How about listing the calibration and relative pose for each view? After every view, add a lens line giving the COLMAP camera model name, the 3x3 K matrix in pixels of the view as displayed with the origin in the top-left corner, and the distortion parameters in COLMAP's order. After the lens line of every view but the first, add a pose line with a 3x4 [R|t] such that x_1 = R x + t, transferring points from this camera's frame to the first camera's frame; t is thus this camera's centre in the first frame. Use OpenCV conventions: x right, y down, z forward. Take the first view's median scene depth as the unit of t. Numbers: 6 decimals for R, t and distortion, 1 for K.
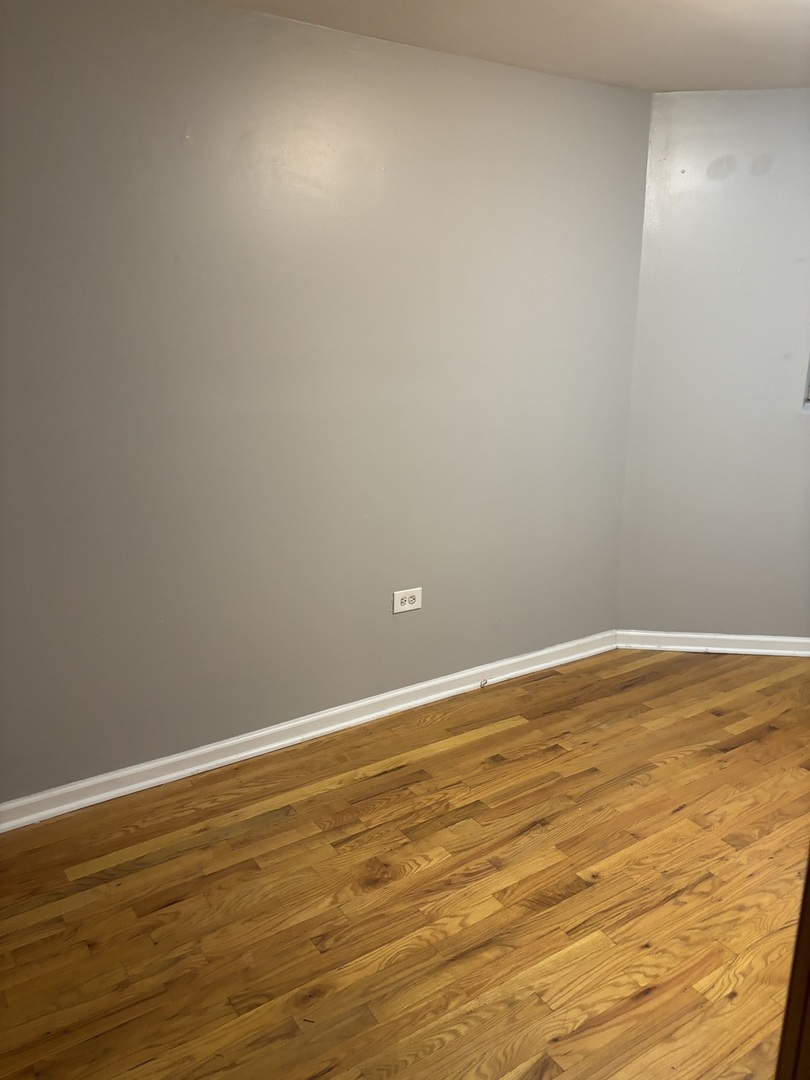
lens RADIAL K [[810.0, 0, 402.6], [0, 810.0, 538.5], [0, 0, 1]] dist [0.065582, -0.064220]
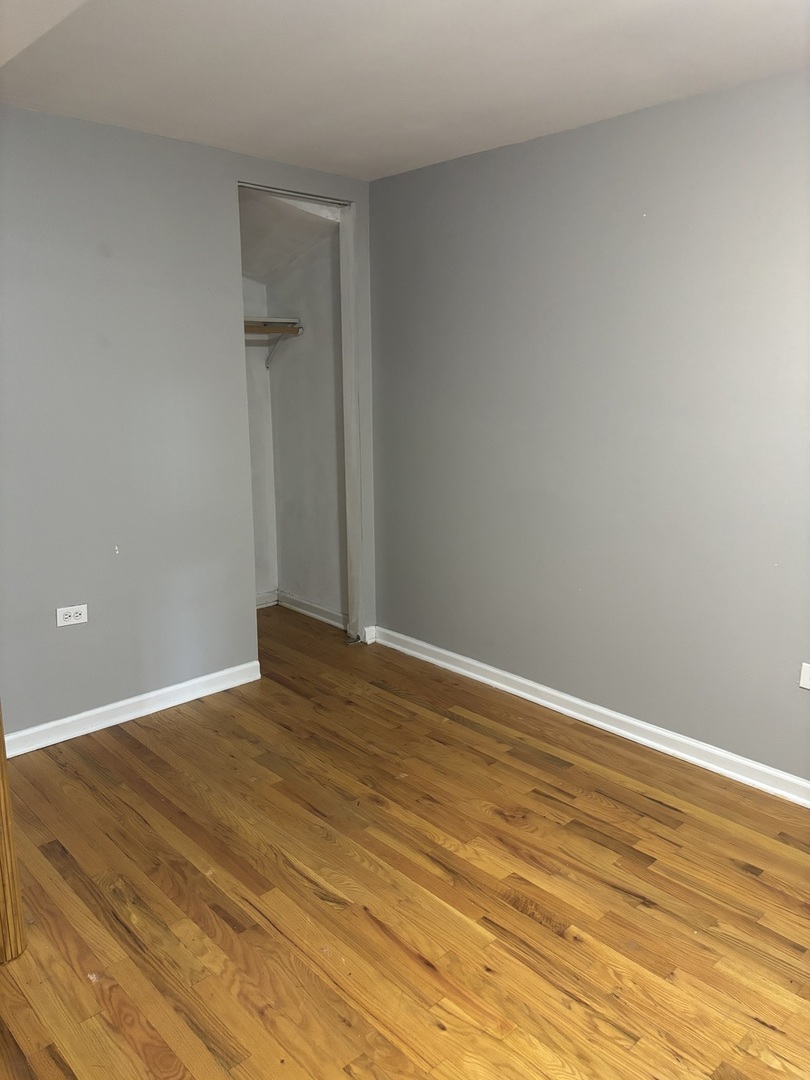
lens RADIAL K [[810.0, 0, 402.6], [0, 810.0, 538.5], [0, 0, 1]] dist [0.065582, -0.064220]
pose [[0.156054, 0.203394, -0.966581, 1.020883], [-0.241613, 0.956703, 0.162307, -0.135706], [0.957742, 0.208210, 0.198440, 0.519453]]
